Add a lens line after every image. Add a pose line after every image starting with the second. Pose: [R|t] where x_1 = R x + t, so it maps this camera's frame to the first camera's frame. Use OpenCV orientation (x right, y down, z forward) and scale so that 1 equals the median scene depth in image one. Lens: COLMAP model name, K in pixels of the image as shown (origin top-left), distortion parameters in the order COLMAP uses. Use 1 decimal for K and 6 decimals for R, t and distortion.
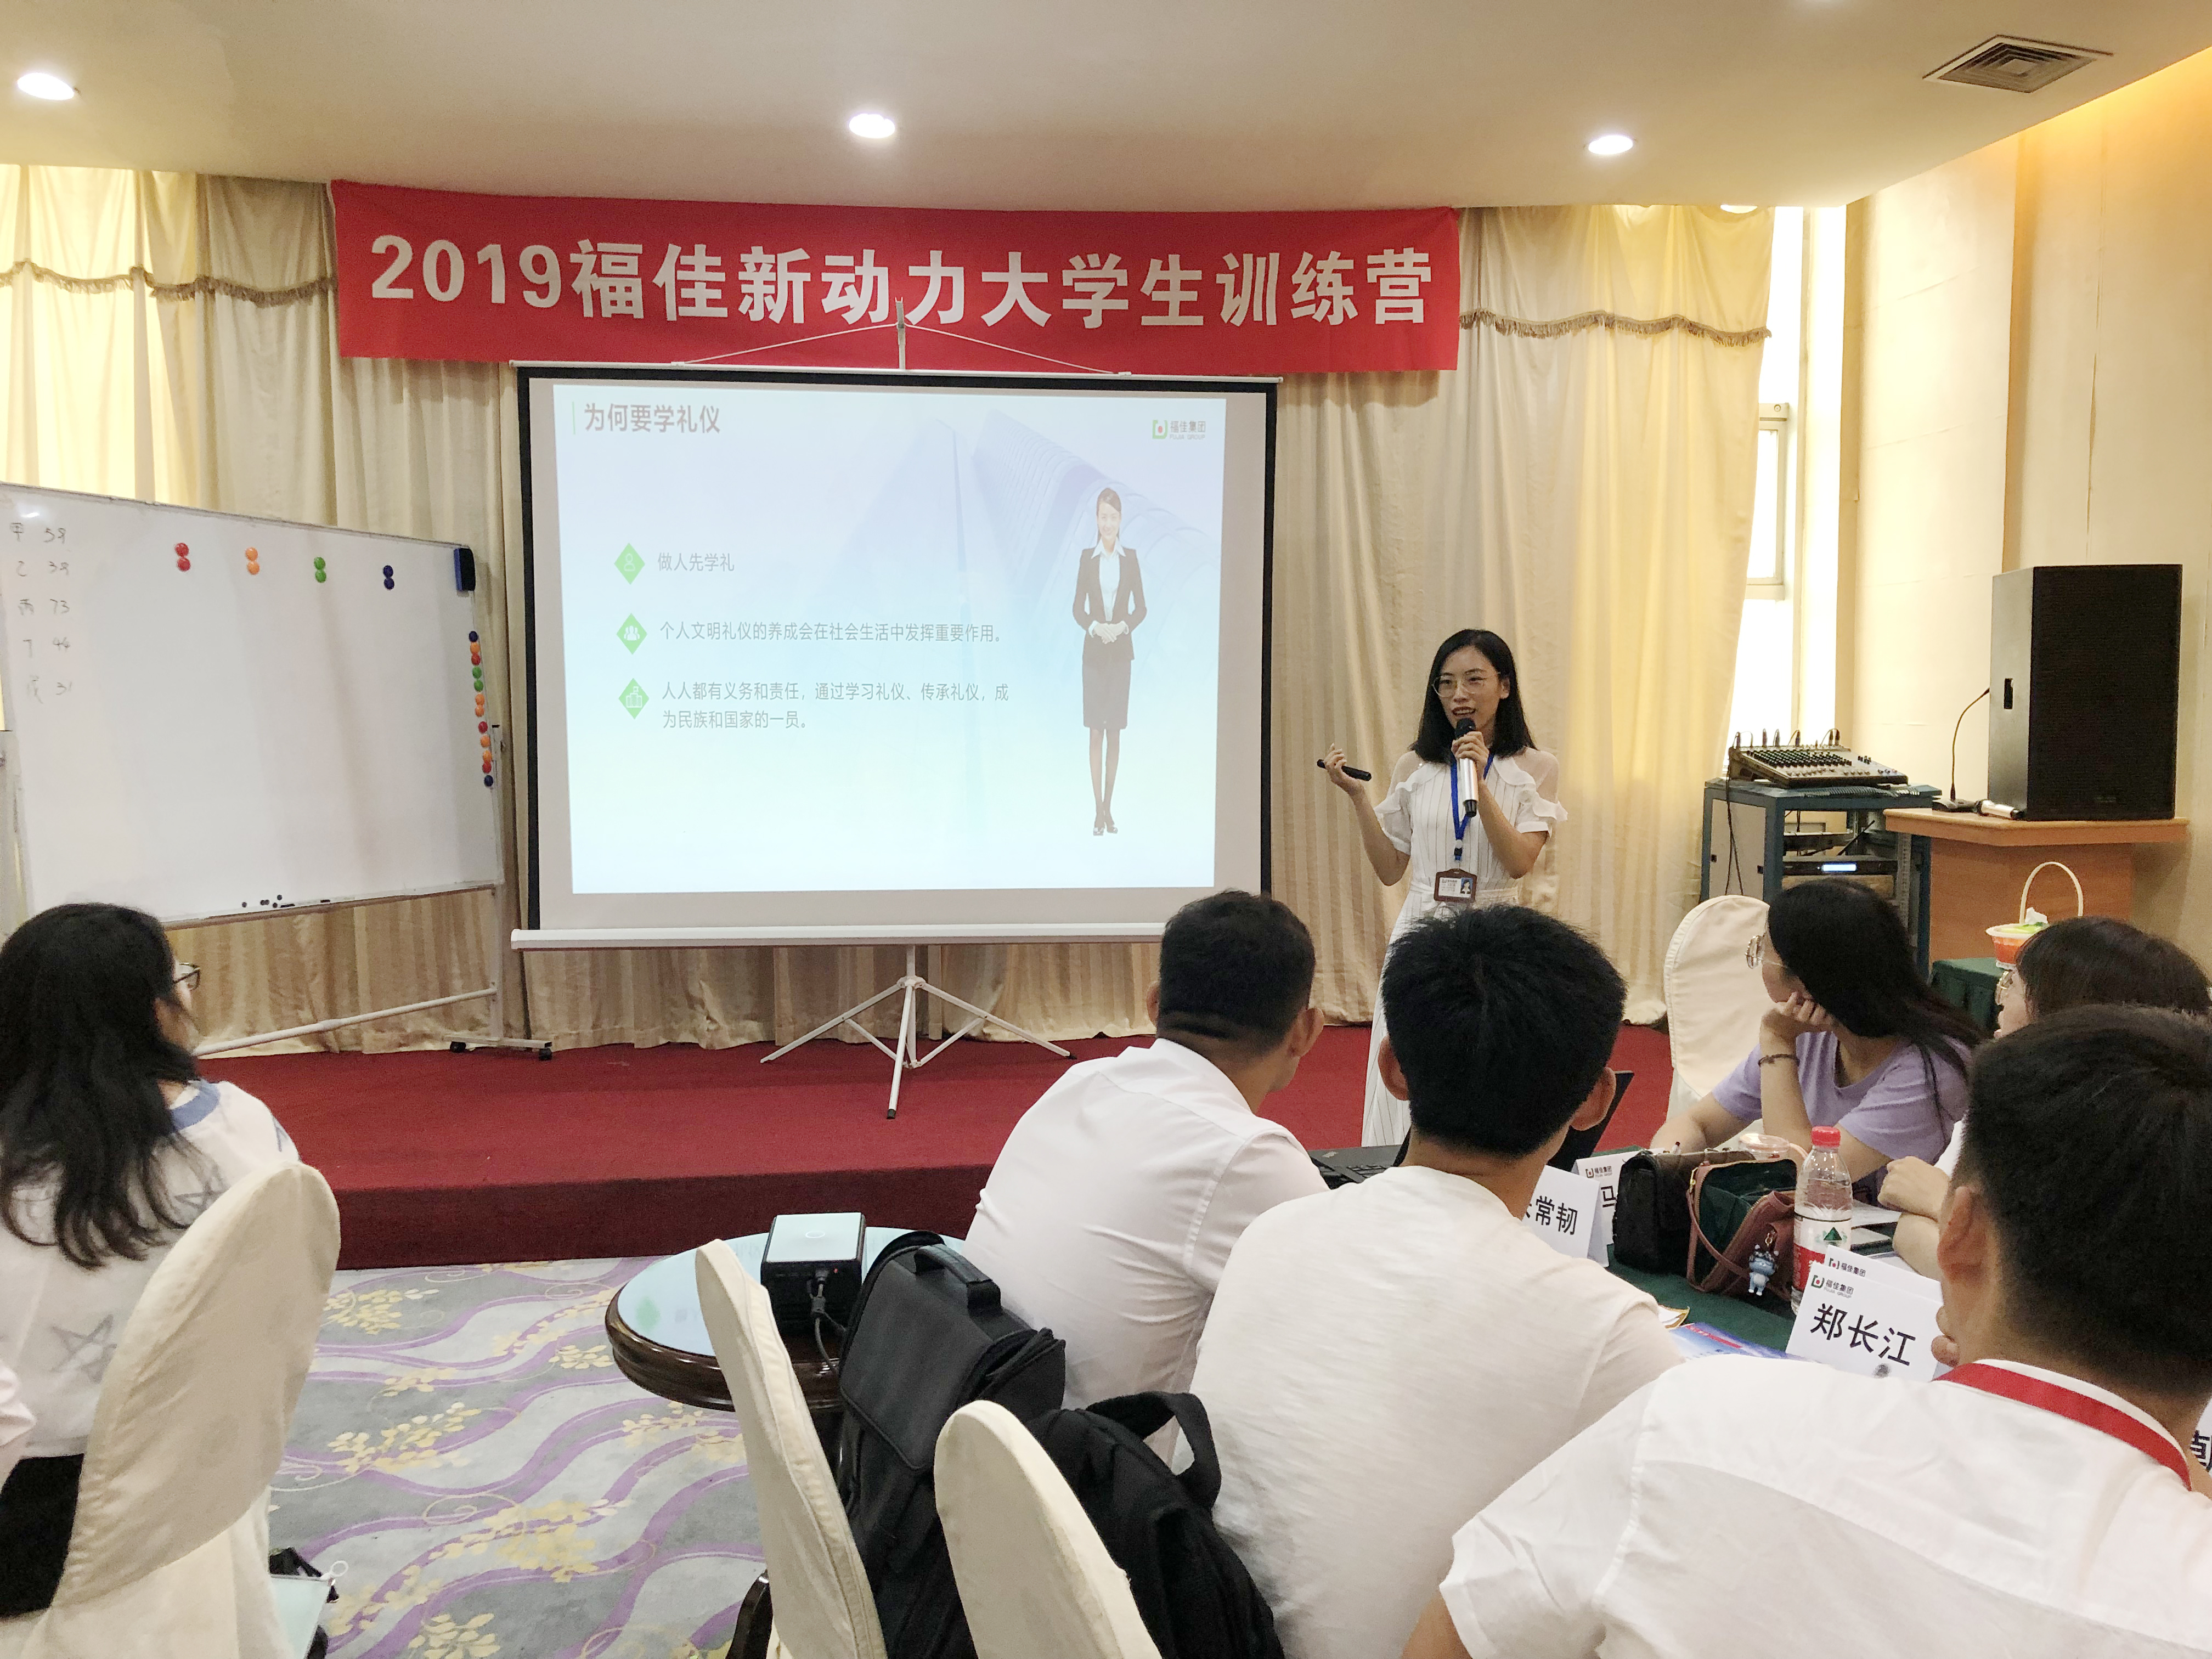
lens RADIAL K [[1798.4, 0, 1108.1], [0, 1798.4, 838.7], [0, 0, 1]] dist [0.008078, 0.001837]
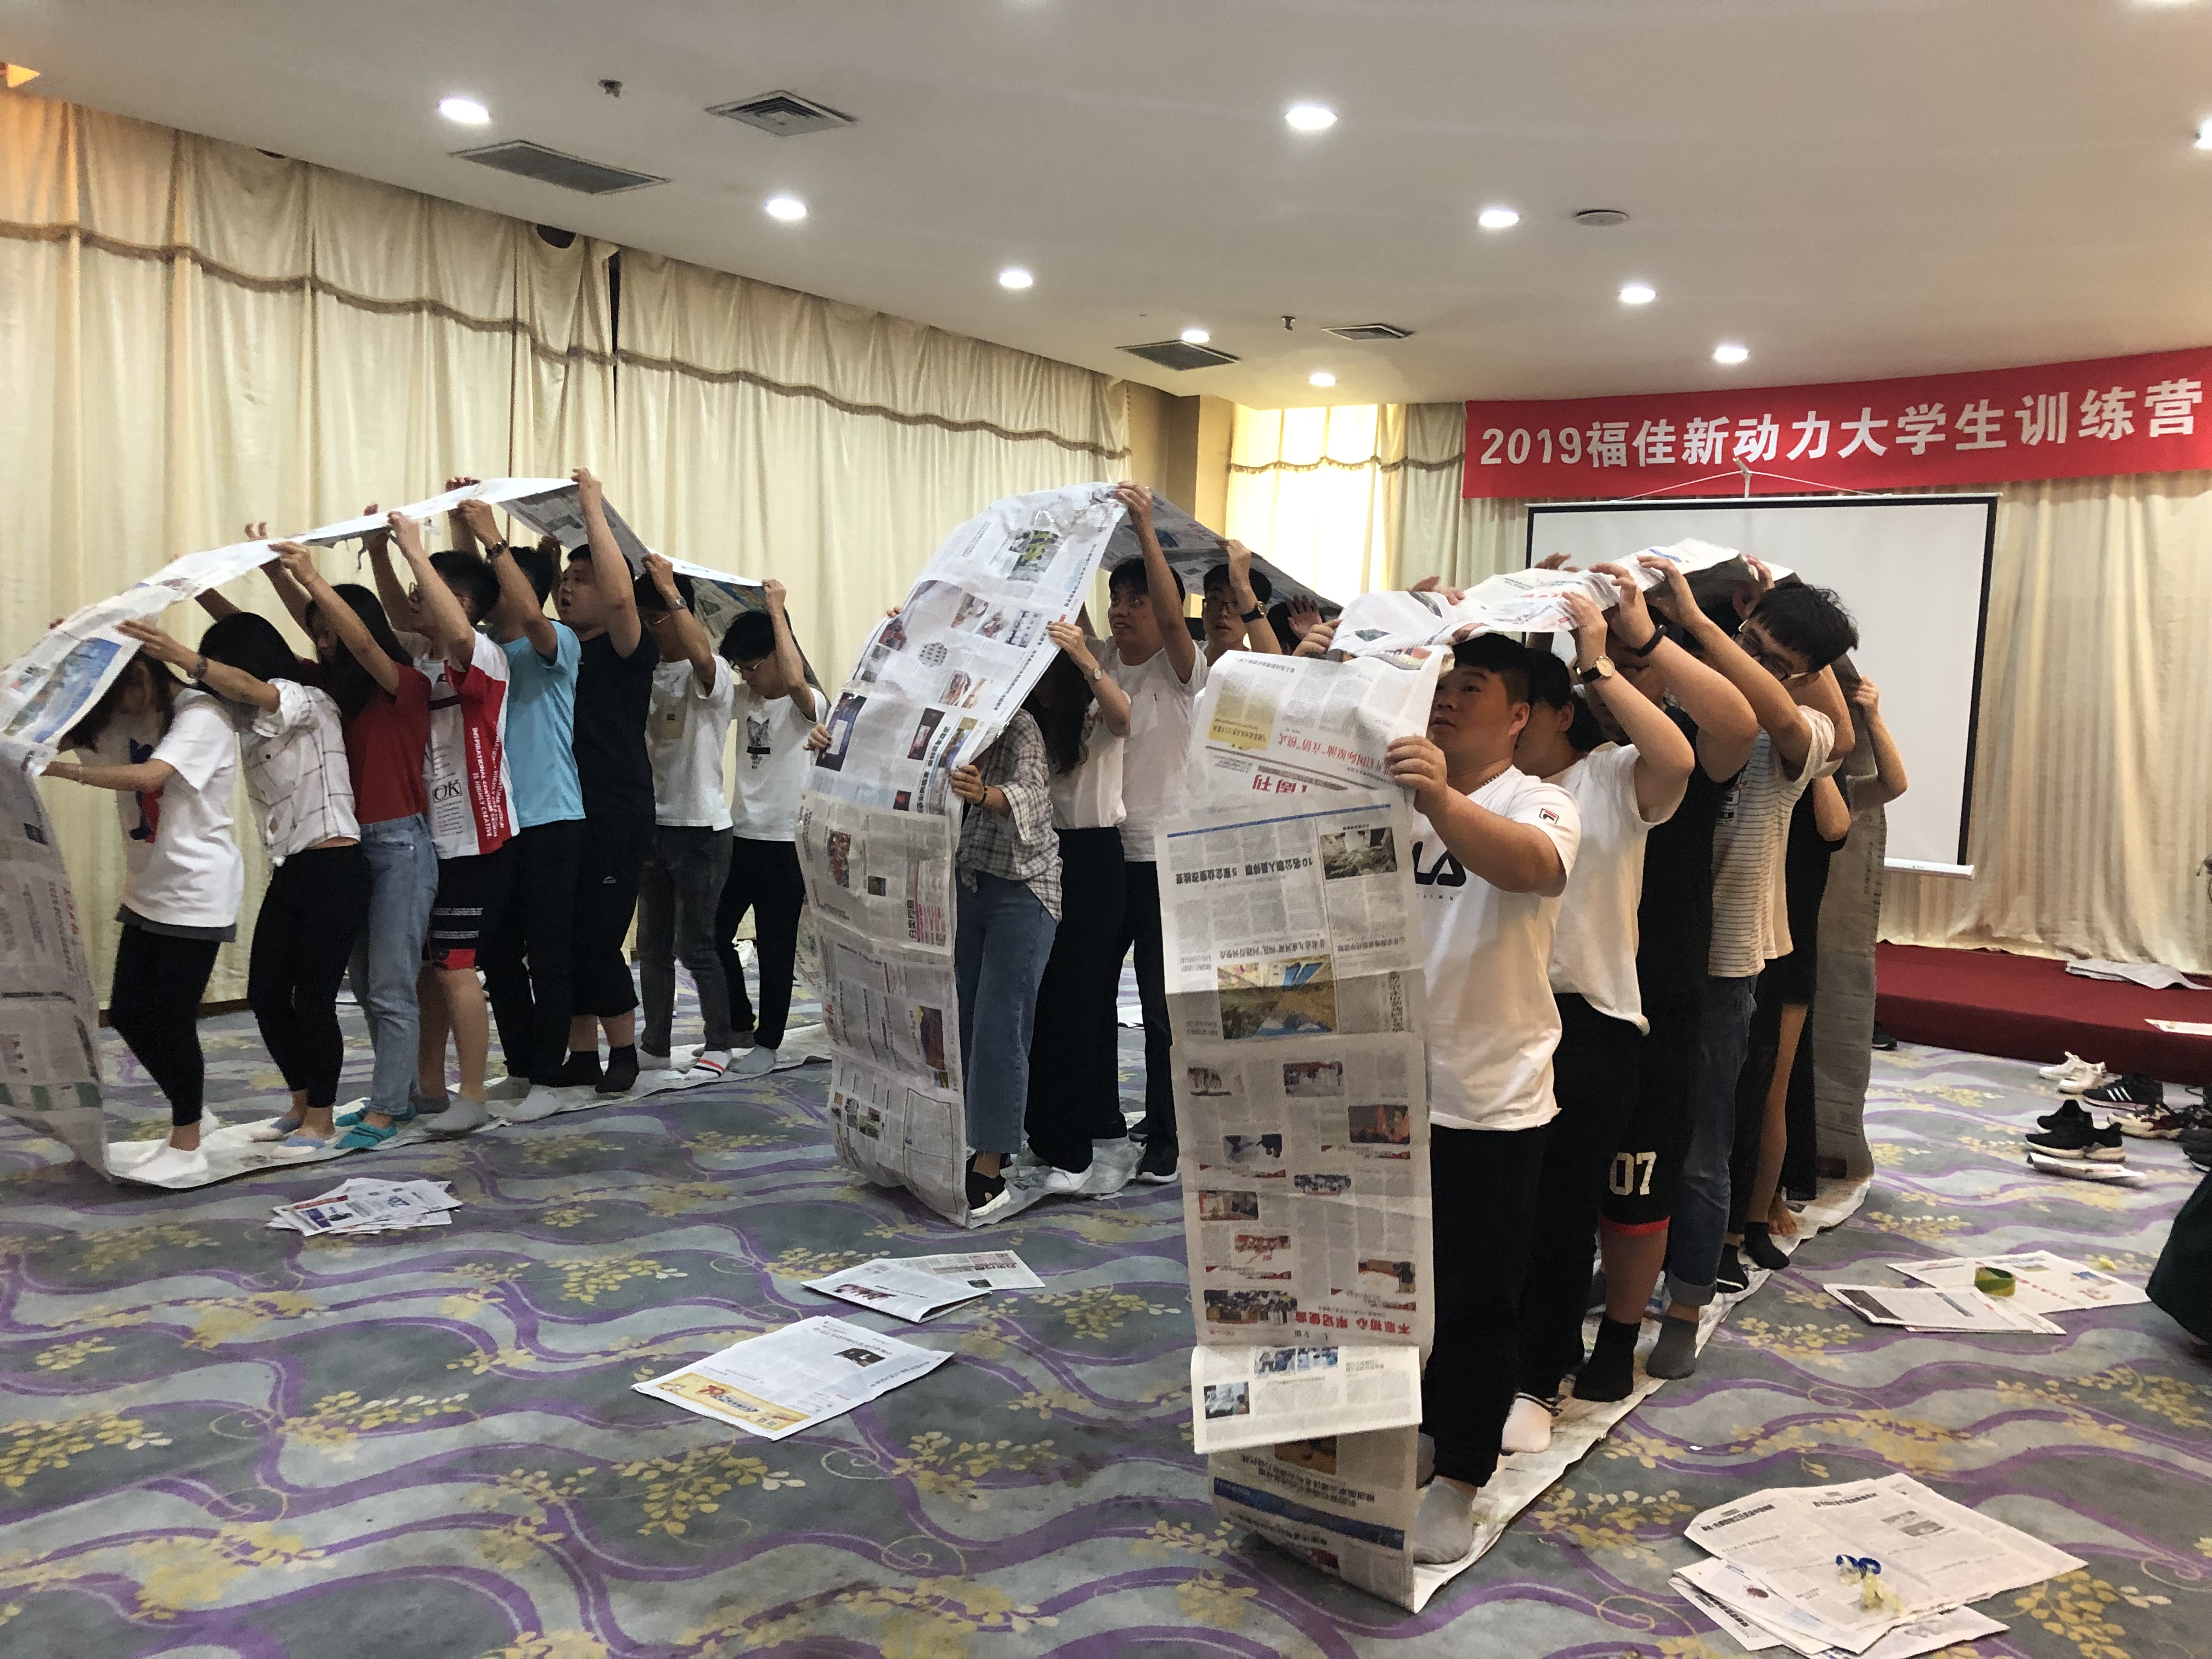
lens RADIAL K [[1744.6, 0, 1042.1], [0, 1744.6, 864.0], [0, 0, 1]] dist [-0.088895, 0.061448]
pose [[0.699062, 0.102680, -0.707650, 0.519625], [-0.090758, 0.994374, 0.054627, 0.036503], [0.709278, 0.026038, 0.704448, -0.482468]]
